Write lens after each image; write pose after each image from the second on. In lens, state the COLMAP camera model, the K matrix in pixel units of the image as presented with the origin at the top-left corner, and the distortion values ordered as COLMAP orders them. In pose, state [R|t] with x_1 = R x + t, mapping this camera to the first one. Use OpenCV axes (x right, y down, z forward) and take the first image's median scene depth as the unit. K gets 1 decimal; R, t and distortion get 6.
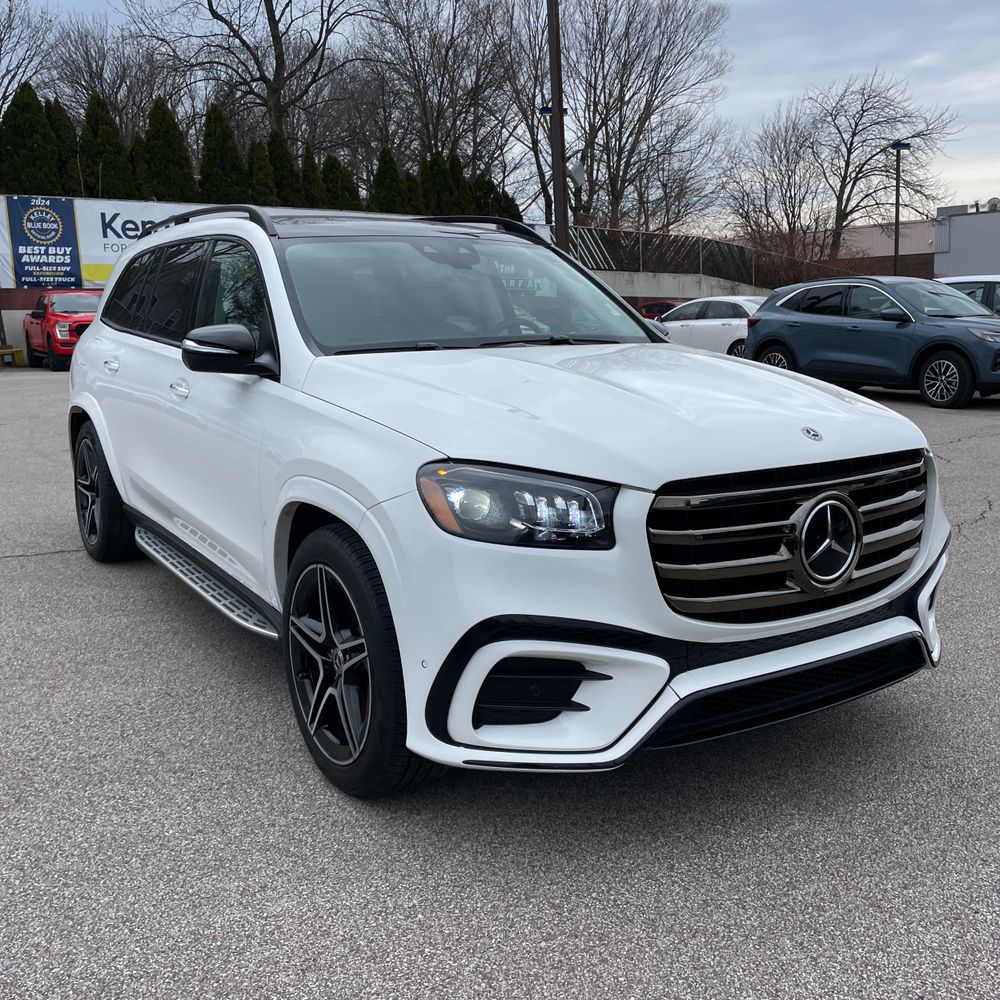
lens RADIAL K [[1049.6, 0, 497.2], [0, 1049.6, 501.8], [0, 0, 1]] dist [0.030646, 0.000000]
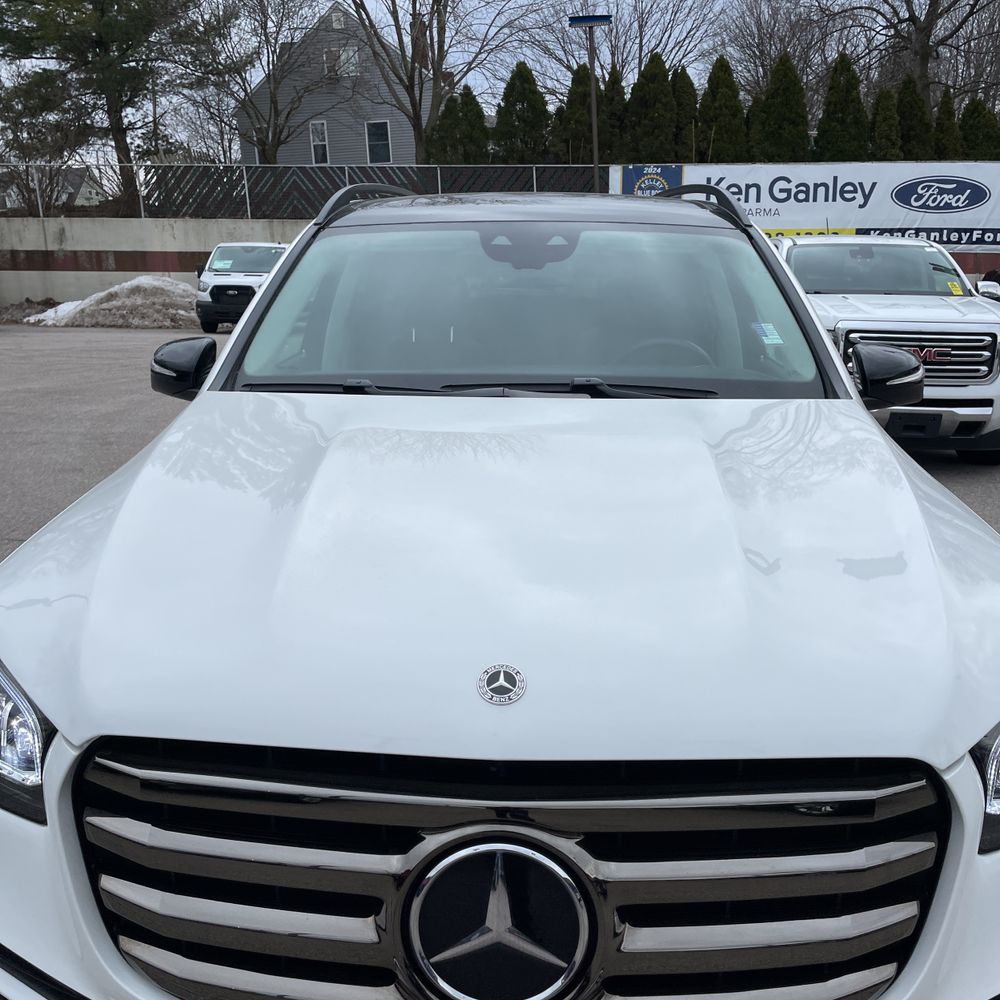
lens RADIAL K [[1049.6, 0, 481.9], [0, 1049.6, 485.0], [0, 0, 1]] dist [0.030646, 0.000000]
pose [[0.809981, 0.130521, -0.571748, 0.059252], [-0.118083, 0.991249, 0.059000, -0.019202], [0.574445, 0.019725, 0.818305, 0.068420]]
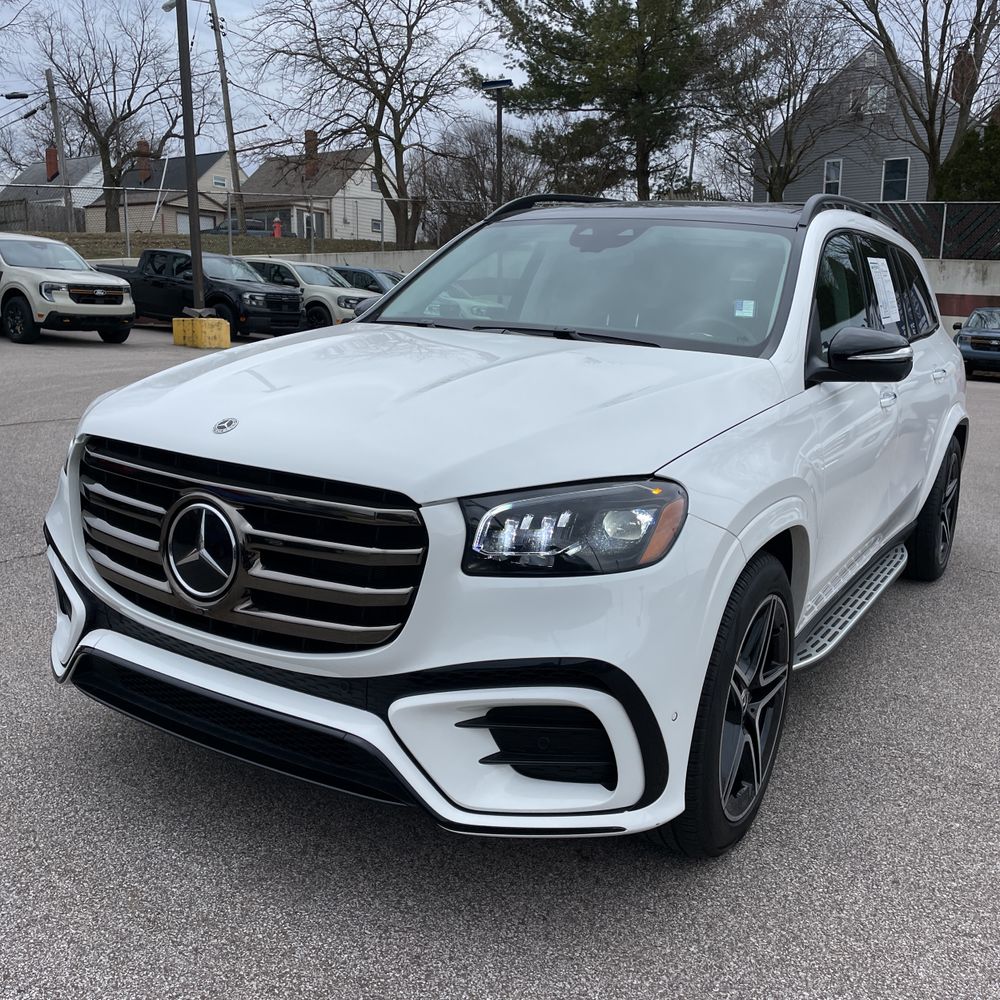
lens RADIAL K [[1049.6, 0, 480.7], [0, 1049.6, 497.9], [0, 0, 1]] dist [0.030646, 0.000000]
pose [[0.429681, 0.205641, -0.879253, 0.125642], [-0.223981, 0.967565, 0.116838, -0.016745], [0.874761, 0.146733, 0.461804, 0.087720]]
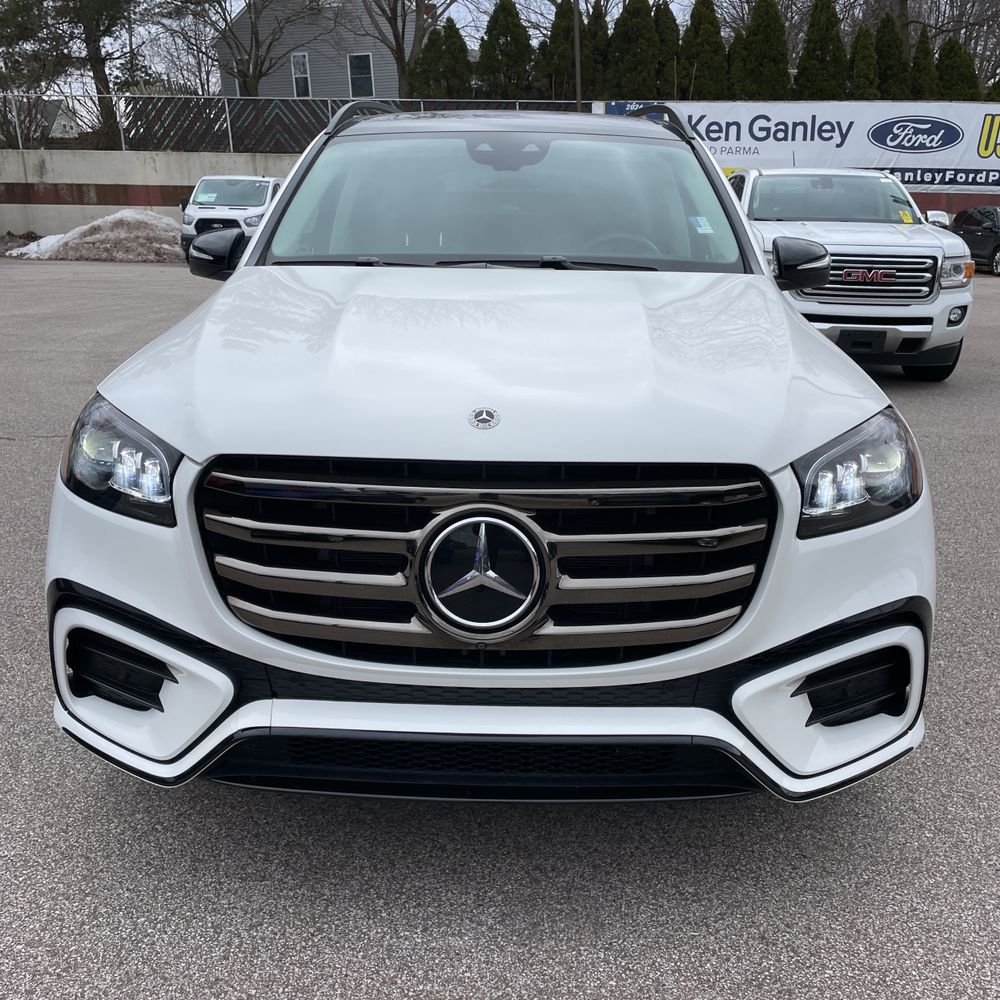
lens RADIAL K [[1049.6, 0, 493.8], [0, 1049.6, 495.6], [0, 0, 1]] dist [0.030646, 0.000000]
pose [[0.825214, 0.165771, -0.539946, 0.074937], [-0.121837, 0.985699, 0.116416, -0.010316], [0.551523, -0.030283, 0.833610, 0.047302]]
